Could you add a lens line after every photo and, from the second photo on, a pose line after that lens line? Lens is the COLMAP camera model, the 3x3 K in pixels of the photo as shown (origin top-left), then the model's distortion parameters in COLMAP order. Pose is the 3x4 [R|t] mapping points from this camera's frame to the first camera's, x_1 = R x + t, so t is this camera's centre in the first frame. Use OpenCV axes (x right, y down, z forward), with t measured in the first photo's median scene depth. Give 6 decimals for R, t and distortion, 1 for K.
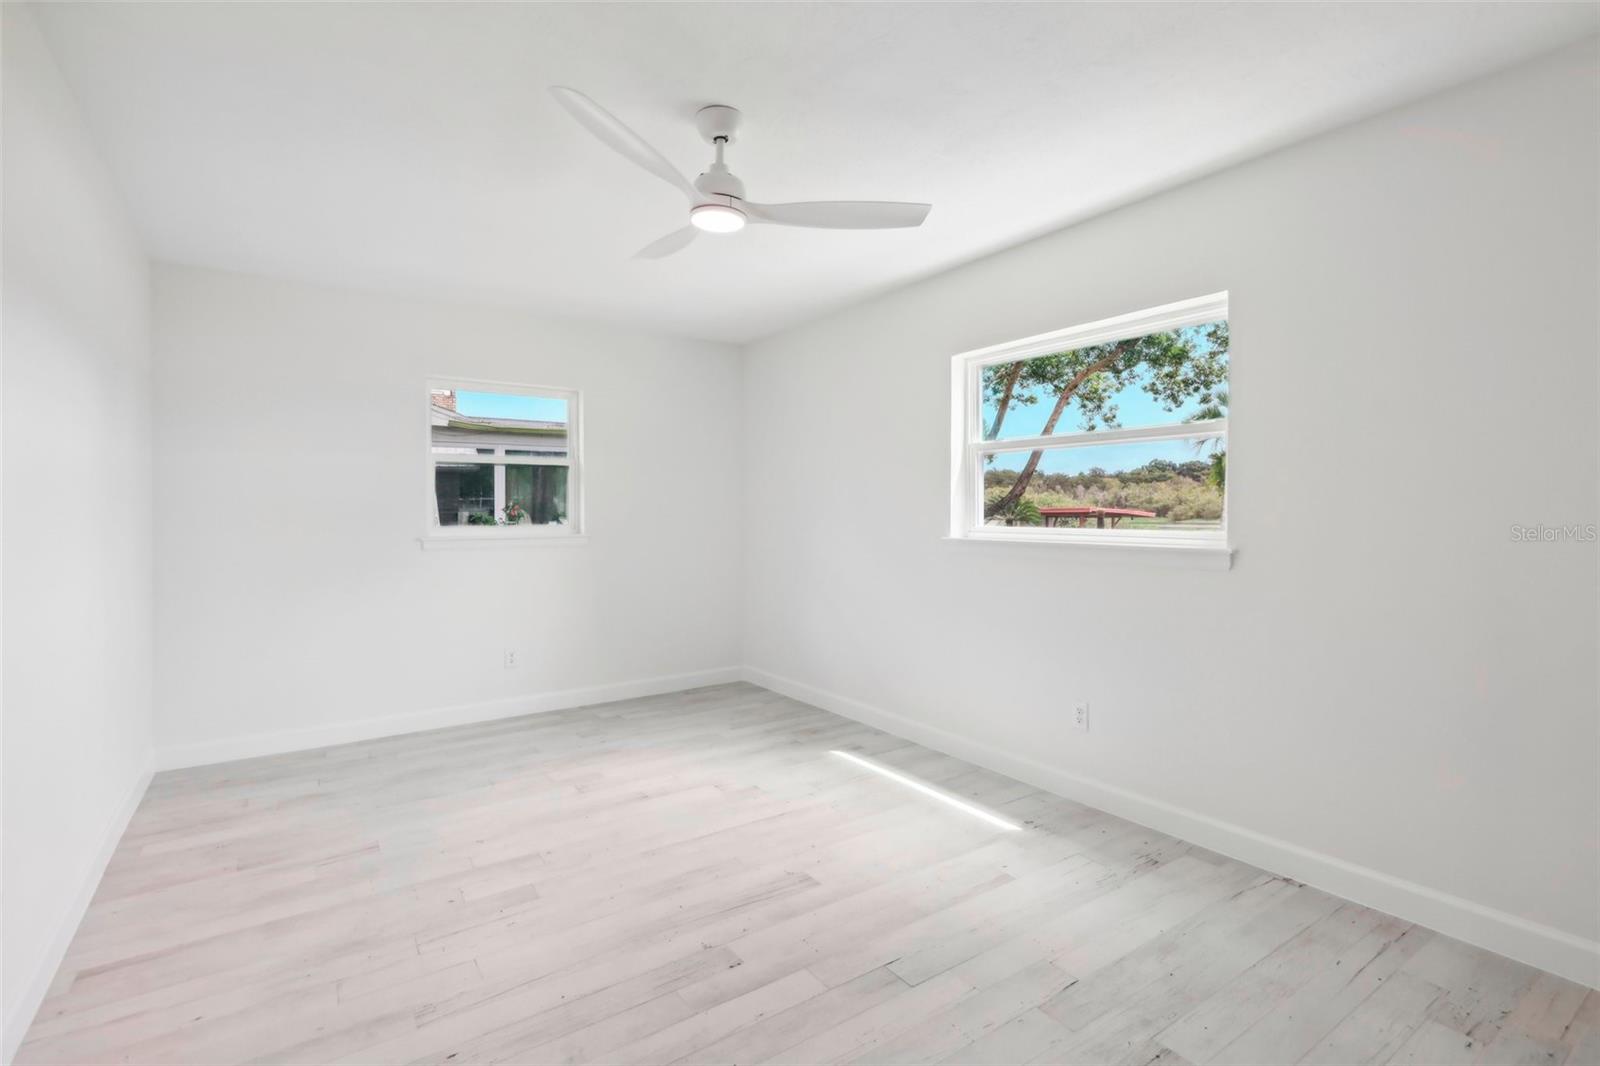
lens RADIAL K [[727.6, 0, 800.4], [0, 727.6, 525.6], [0, 0, 1]] dist [0.016655, -0.001881]
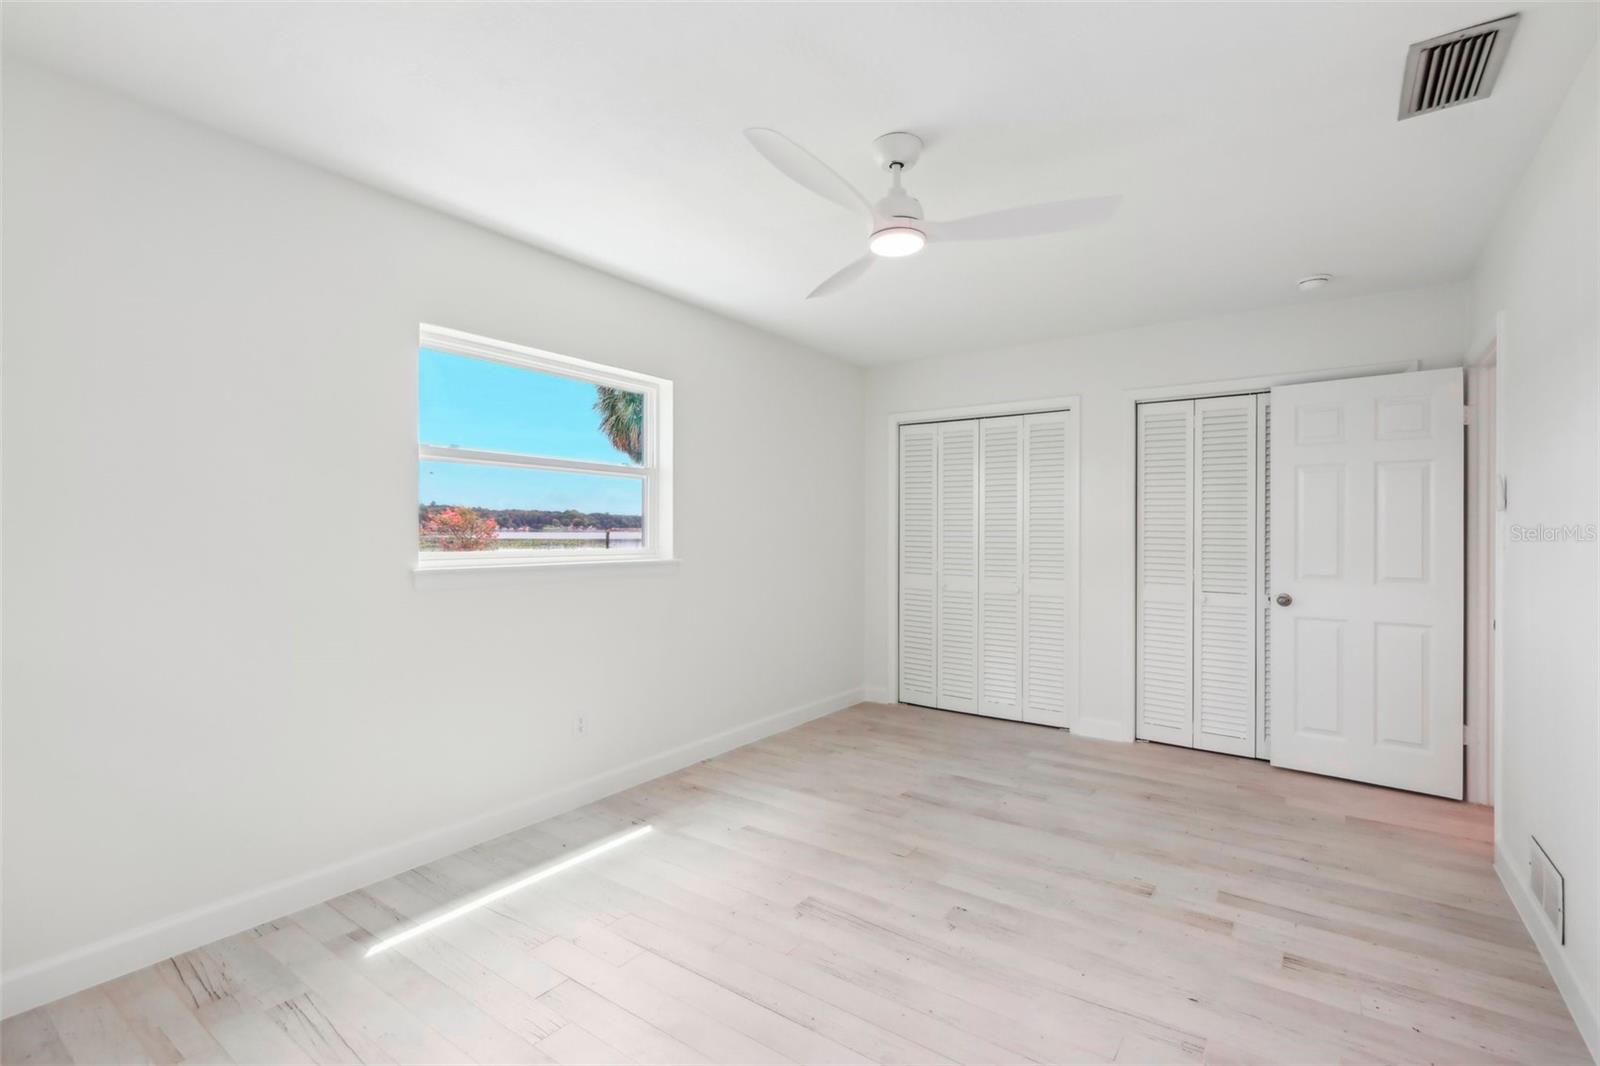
lens RADIAL K [[727.6, 0, 801.2], [0, 727.6, 533.3], [0, 0, 1]] dist [0.016655, -0.001881]
pose [[-0.317857, -0.003681, 0.948131, -0.792984], [0.014259, 0.999861, 0.008662, -0.025834], [-0.948031, 0.016273, -0.317760, 1.118226]]
